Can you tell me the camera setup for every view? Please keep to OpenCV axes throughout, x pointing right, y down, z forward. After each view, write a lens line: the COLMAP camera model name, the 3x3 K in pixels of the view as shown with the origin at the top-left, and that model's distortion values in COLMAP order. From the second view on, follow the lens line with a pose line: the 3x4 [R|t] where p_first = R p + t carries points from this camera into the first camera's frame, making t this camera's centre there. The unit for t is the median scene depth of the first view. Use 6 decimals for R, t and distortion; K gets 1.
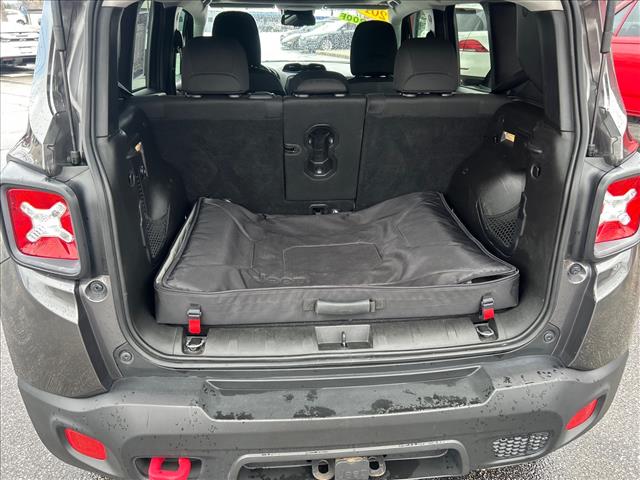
lens RADIAL K [[481.9, 0, 320.0], [0, 481.9, 240.0], [0, 0, 1]] dist [0.040874, -0.056901]
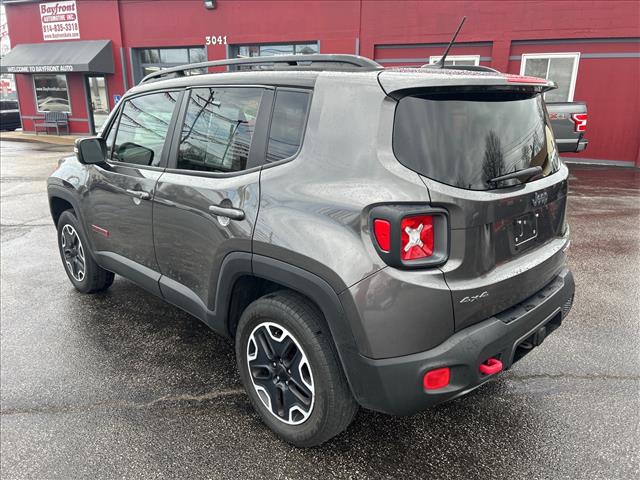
lens RADIAL K [[479.7, 0, 310.9], [0, 479.7, 238.2], [0, 0, 1]] dist [0.041131, -0.052655]
pose [[0.771647, -0.178477, 0.610498, -1.717314], [0.264730, 0.962858, -0.053121, -0.036137], [-0.578342, 0.202607, 0.790235, -0.068128]]
